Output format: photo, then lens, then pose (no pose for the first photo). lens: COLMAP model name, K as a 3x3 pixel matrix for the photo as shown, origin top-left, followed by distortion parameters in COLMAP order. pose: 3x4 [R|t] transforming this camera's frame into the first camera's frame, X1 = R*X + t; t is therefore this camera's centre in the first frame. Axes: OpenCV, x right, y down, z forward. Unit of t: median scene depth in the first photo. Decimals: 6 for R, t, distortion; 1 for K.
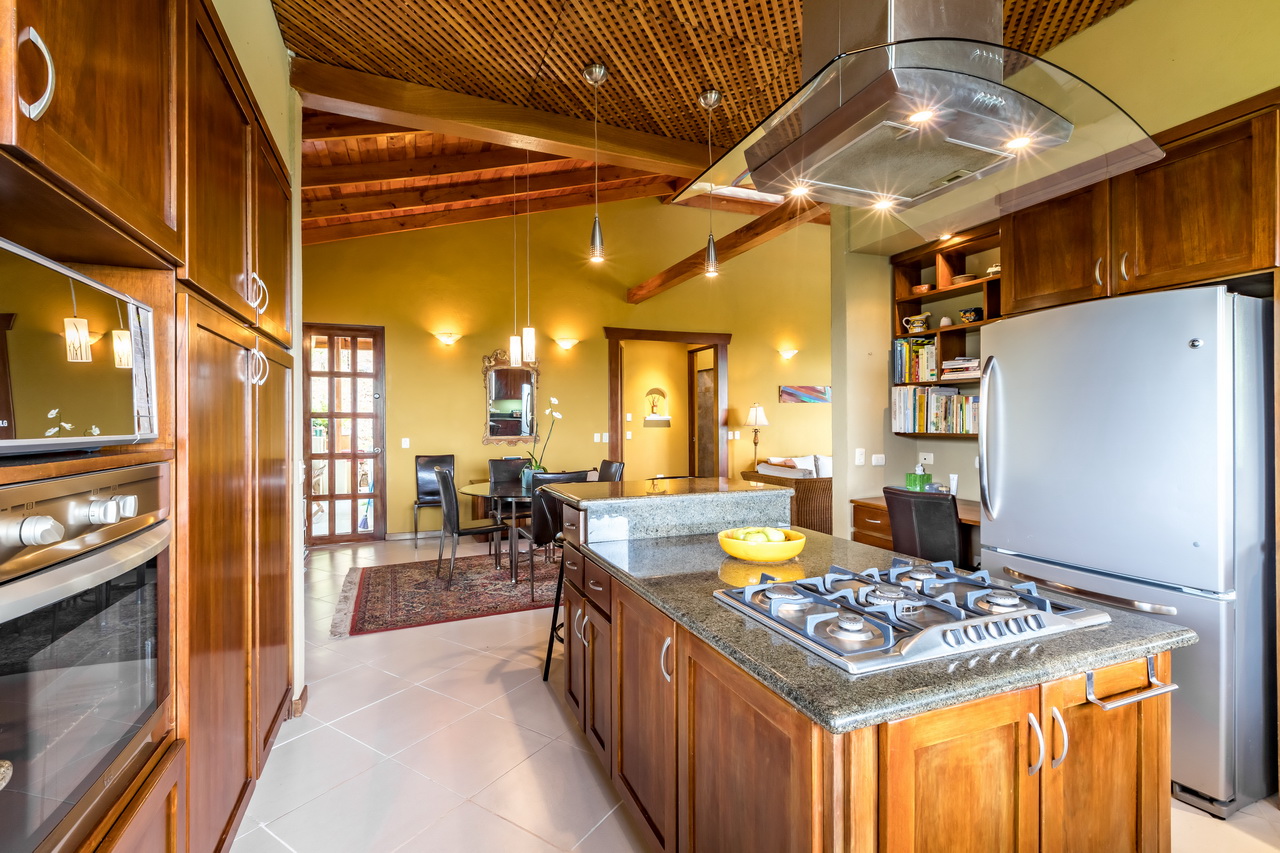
lens RADIAL K [[571.9, 0, 633.4], [0, 571.9, 422.1], [0, 0, 1]] dist [0.000287, -0.000244]
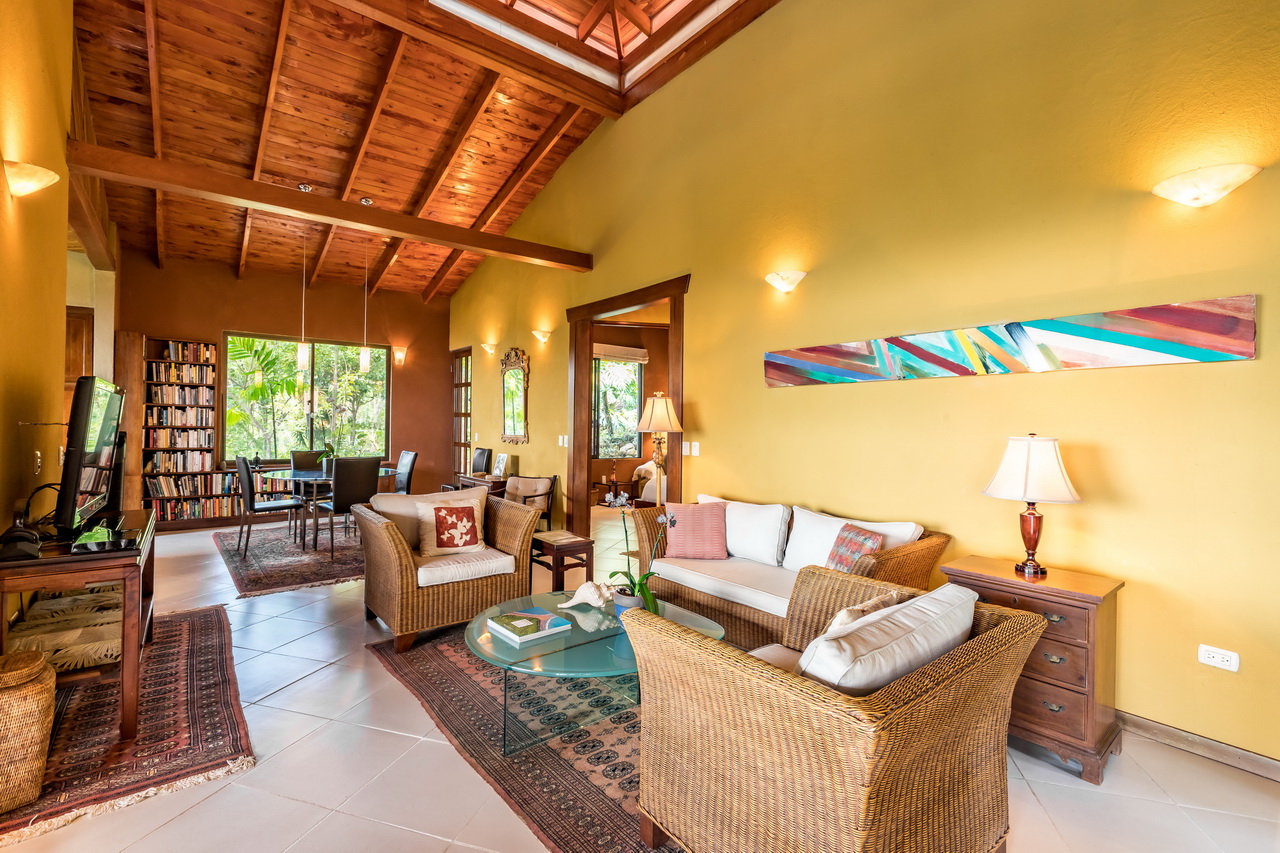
lens RADIAL K [[571.9, 0, 633.4], [0, 571.9, 422.1], [0, 0, 1]] dist [0.000287, -0.000244]
pose [[0.299733, 0.007522, -0.953993, 0.770844], [-0.014042, 0.999895, 0.003472, -0.005355], [0.953920, 0.012355, 0.299808, 0.843189]]
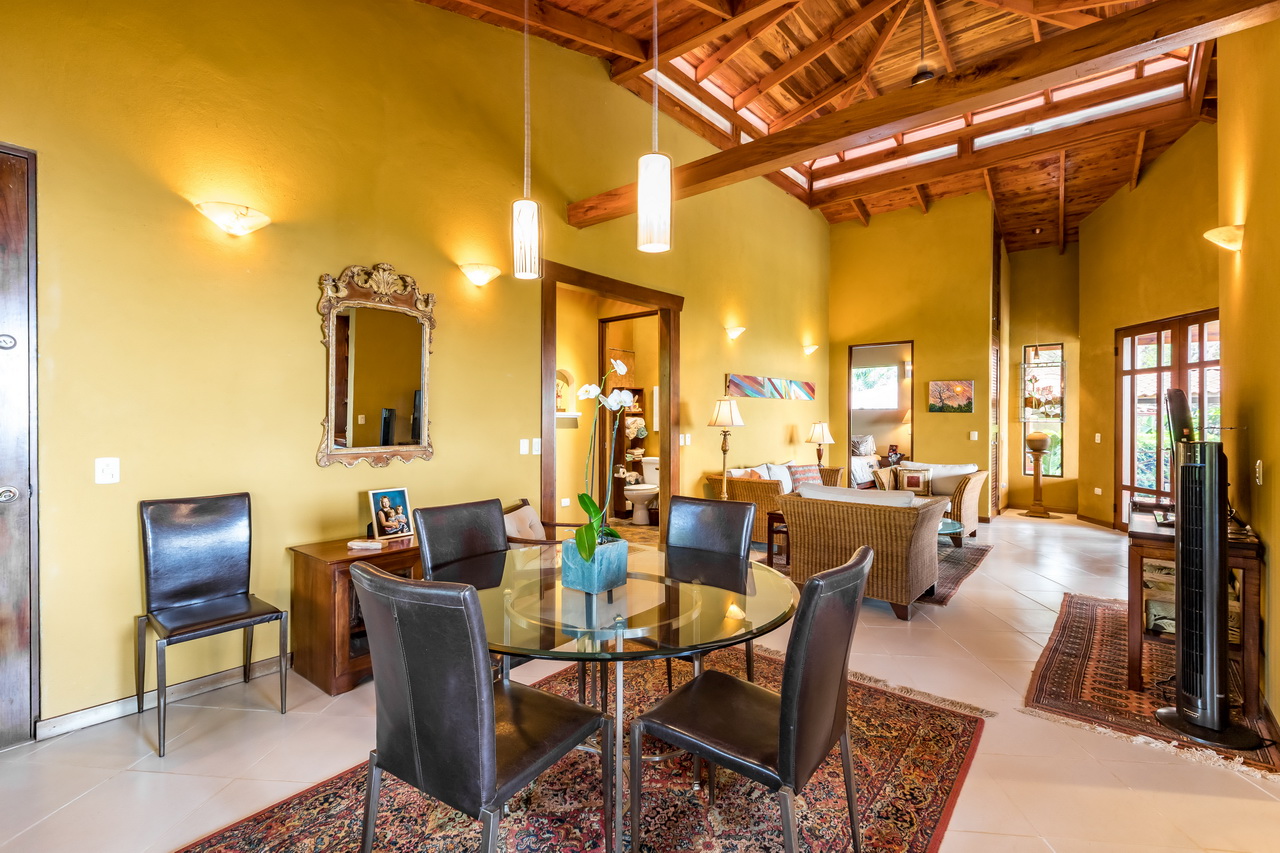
lens RADIAL K [[571.9, 0, 633.4], [0, 571.9, 422.1], [0, 0, 1]] dist [0.000287, -0.000244]
pose [[0.887556, 0.003970, 0.460683, -0.228943], [-0.003798, 0.999992, -0.001301, 0.002568], [-0.460685, -0.000595, 0.887564, 0.432977]]
